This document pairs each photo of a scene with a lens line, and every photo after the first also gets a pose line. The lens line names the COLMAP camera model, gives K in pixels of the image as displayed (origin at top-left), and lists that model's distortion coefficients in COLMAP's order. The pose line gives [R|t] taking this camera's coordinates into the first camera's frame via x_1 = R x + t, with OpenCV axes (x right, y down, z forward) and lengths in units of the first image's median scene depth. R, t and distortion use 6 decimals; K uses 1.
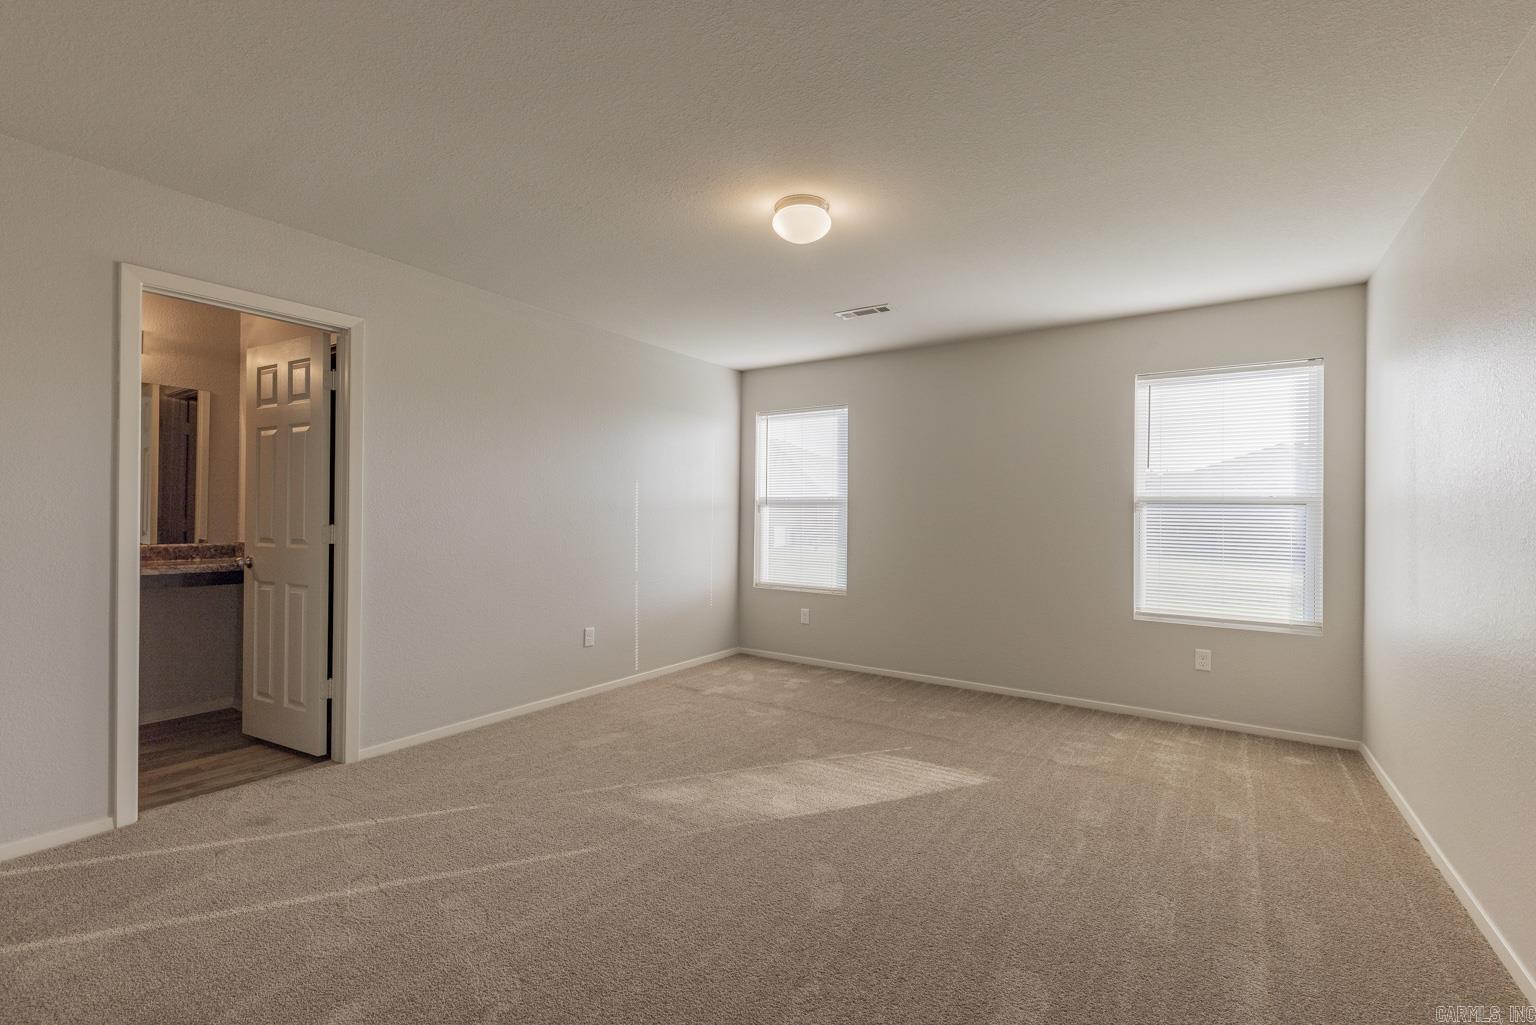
lens RADIAL K [[624.7, 0, 783.6], [0, 624.7, 521.0], [0, 0, 1]] dist [-0.001684, 0.000123]
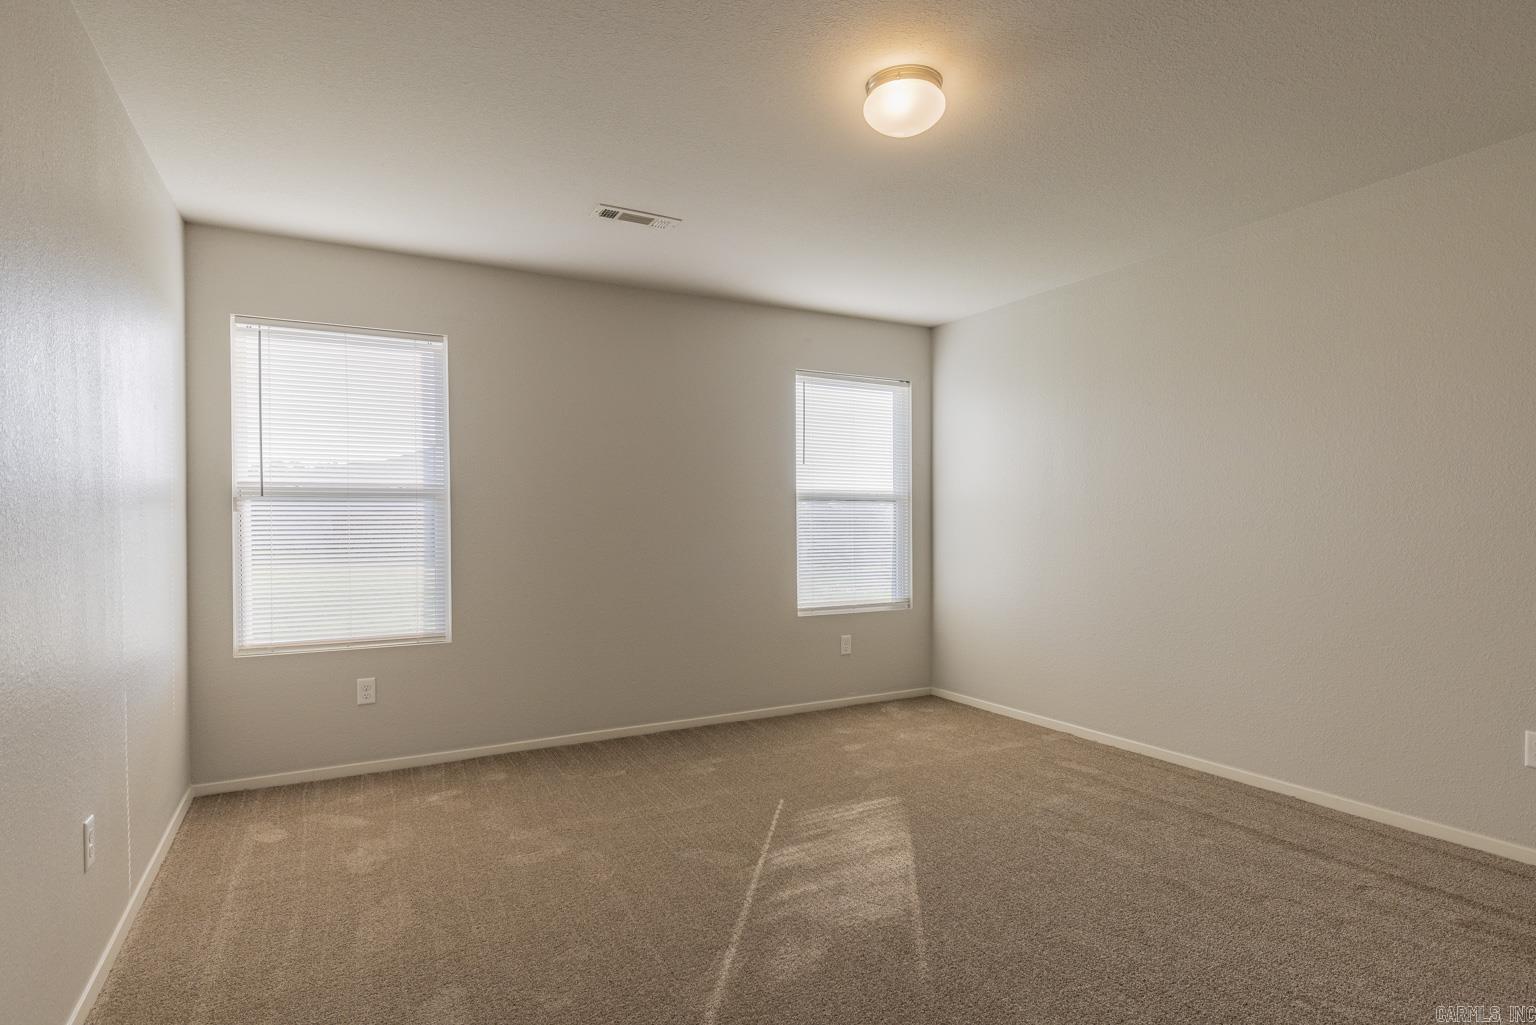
lens RADIAL K [[831.6, 0, 780.7], [0, 831.6, 501.6], [0, 0, 1]] dist [0.005756, 0.000917]
pose [[0.464545, 0.002957, 0.885544, -0.541774], [0.015953, 0.999804, -0.011707, -0.007081], [-0.885406, 0.019566, 0.464407, 0.363362]]
